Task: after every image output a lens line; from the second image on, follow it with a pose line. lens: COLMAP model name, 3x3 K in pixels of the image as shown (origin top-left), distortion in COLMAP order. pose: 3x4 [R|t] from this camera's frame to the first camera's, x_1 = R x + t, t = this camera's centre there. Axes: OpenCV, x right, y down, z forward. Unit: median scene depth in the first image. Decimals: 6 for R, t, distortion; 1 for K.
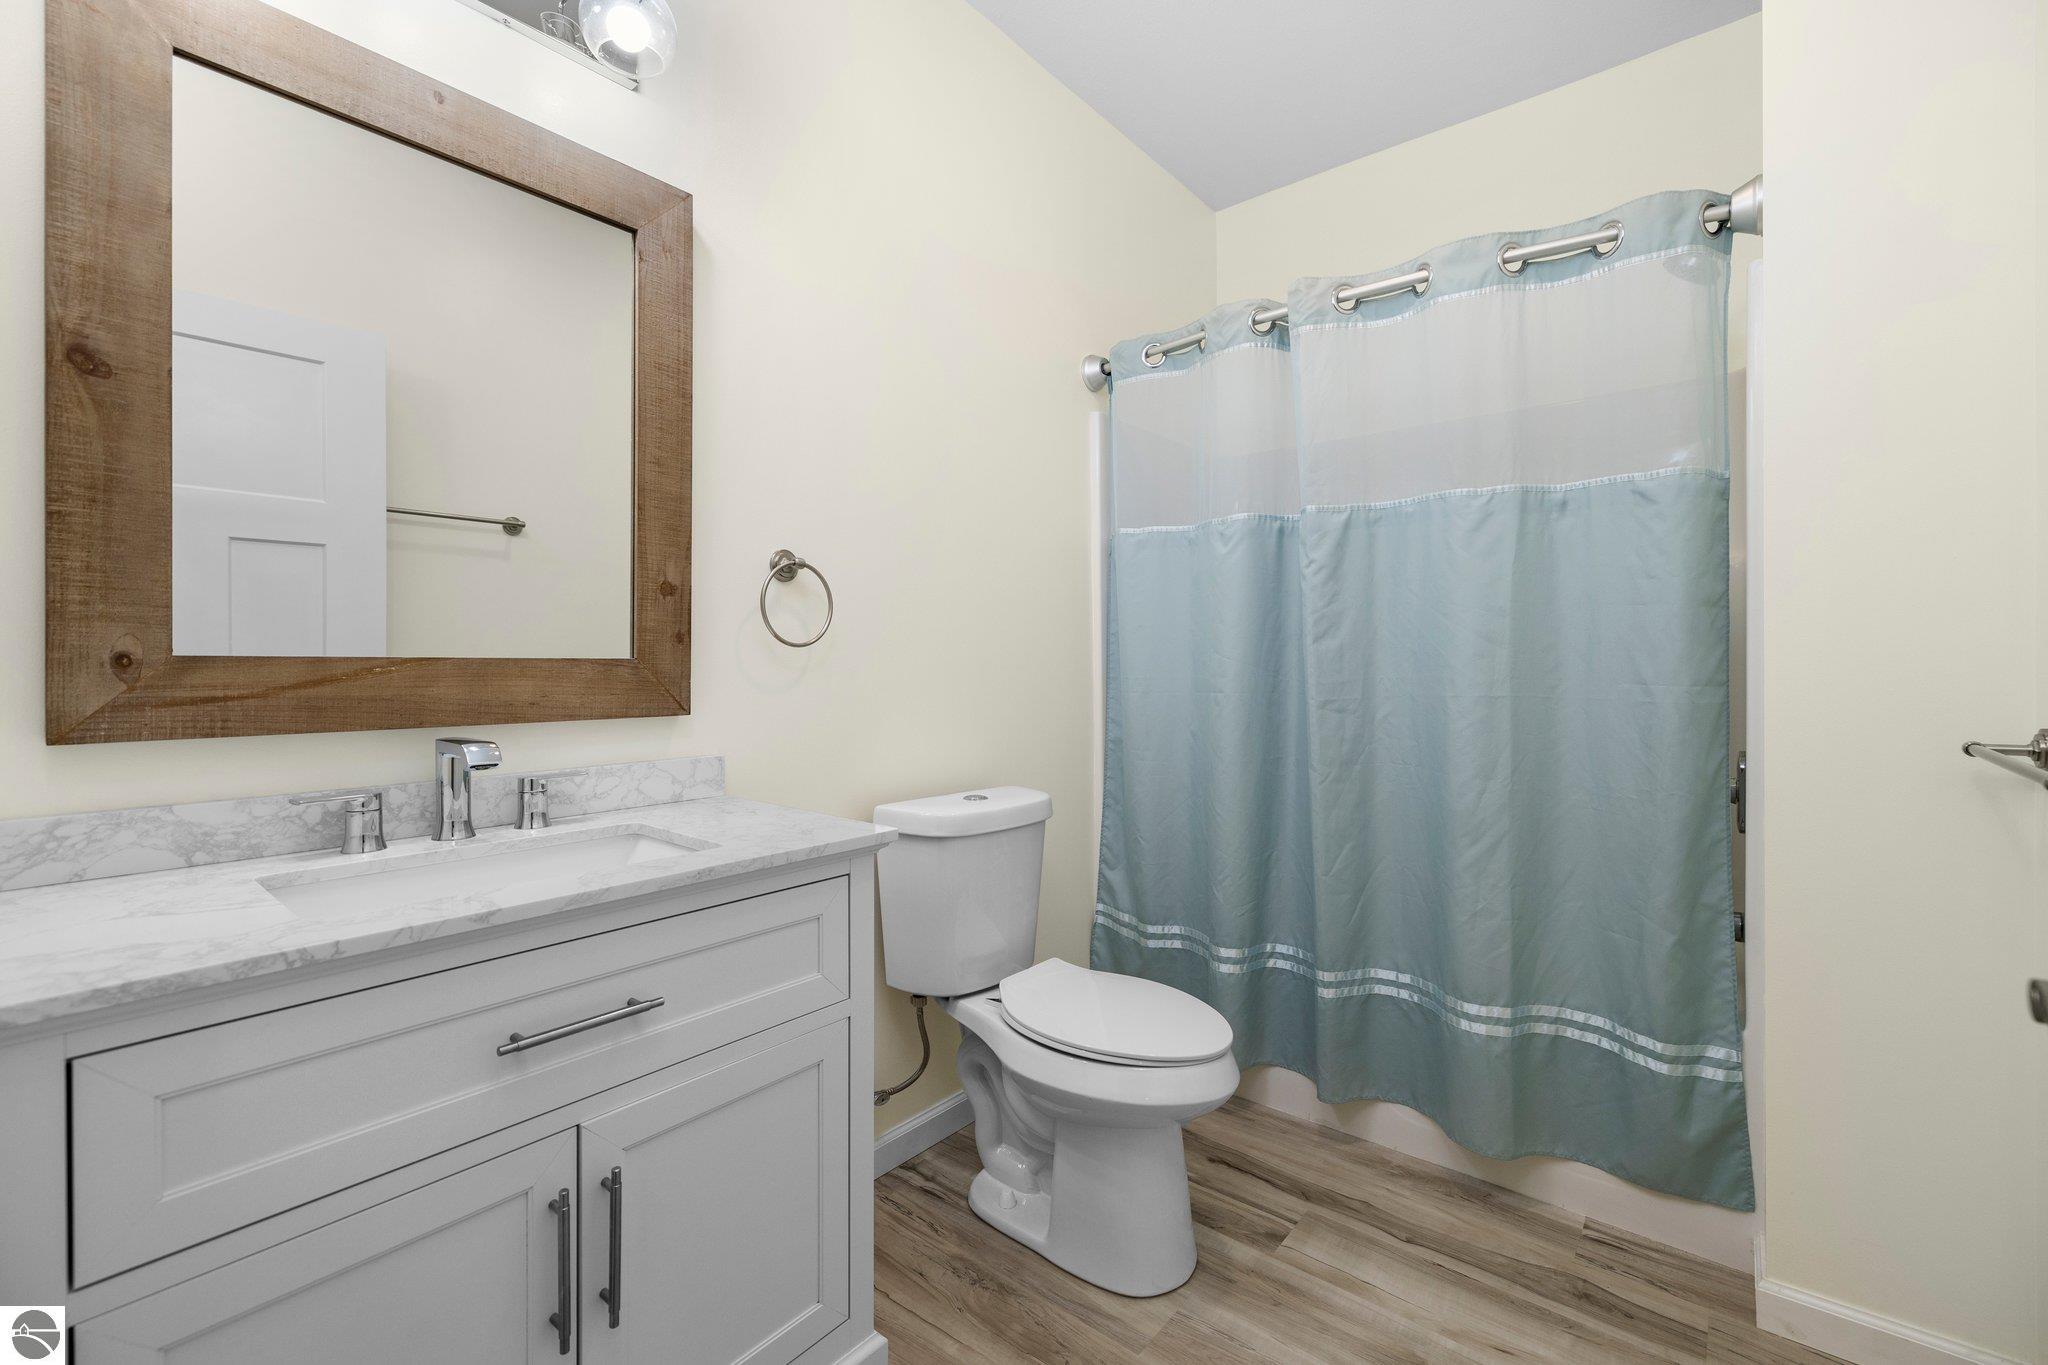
lens RADIAL K [[872.8, 0, 1023.9], [0, 872.8, 671.3], [0, 0, 1]] dist [-0.000246, -0.000074]
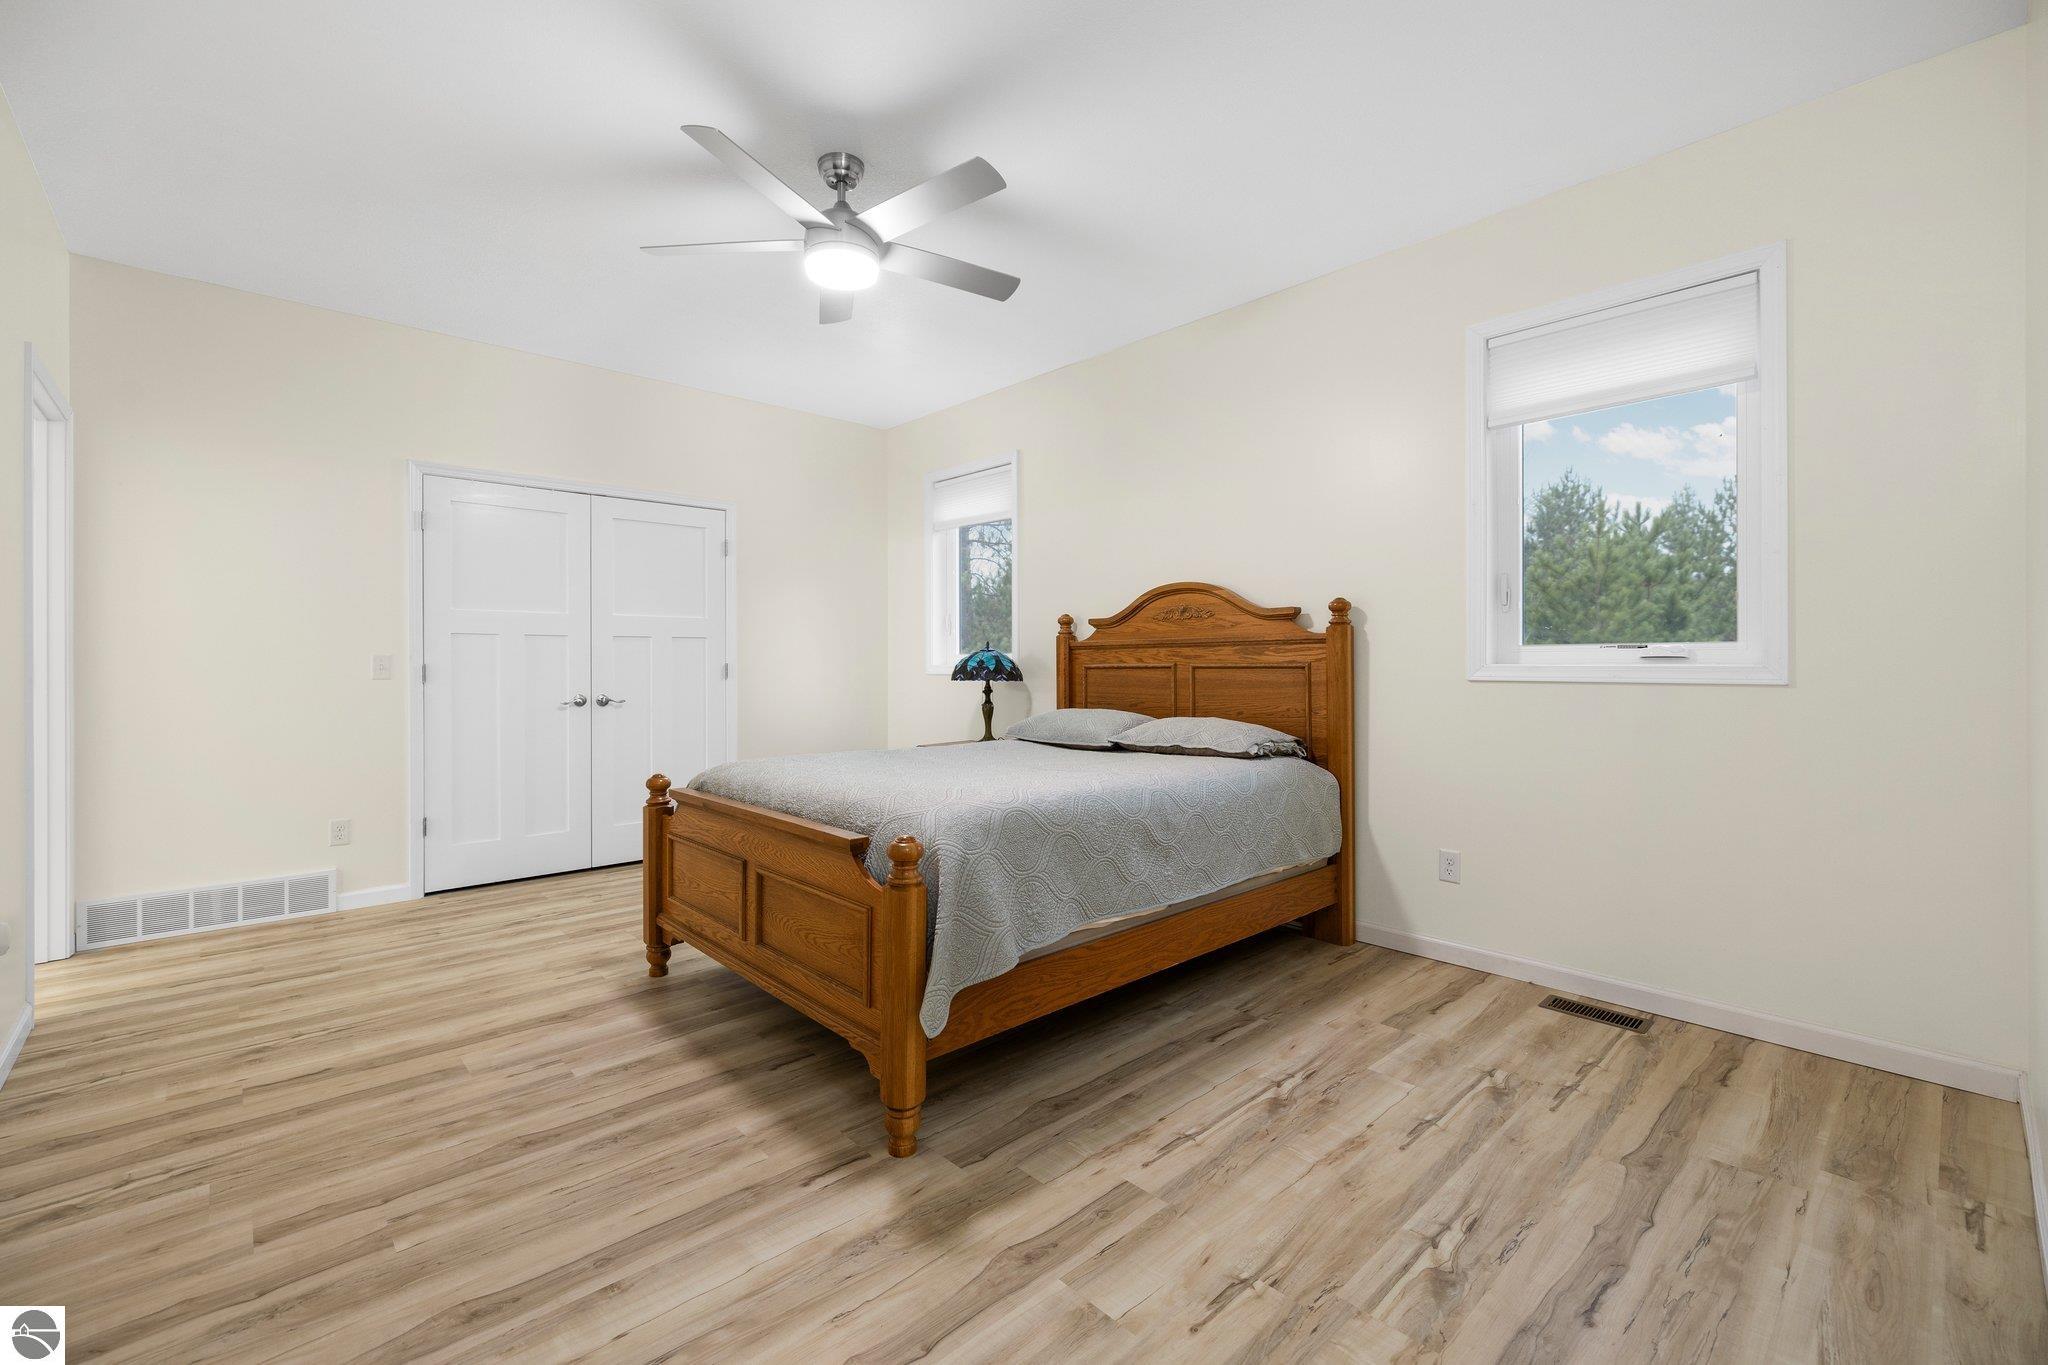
lens RADIAL K [[872.8, 0, 1024.2], [0, 872.8, 671.2], [0, 0, 1]] dist [-0.000246, -0.000074]
pose [[0.128056, -0.007094, 0.991742, -0.240250], [0.007963, 0.999950, 0.006124, -0.001385], [-0.991735, 0.007113, 0.128106, 0.269129]]
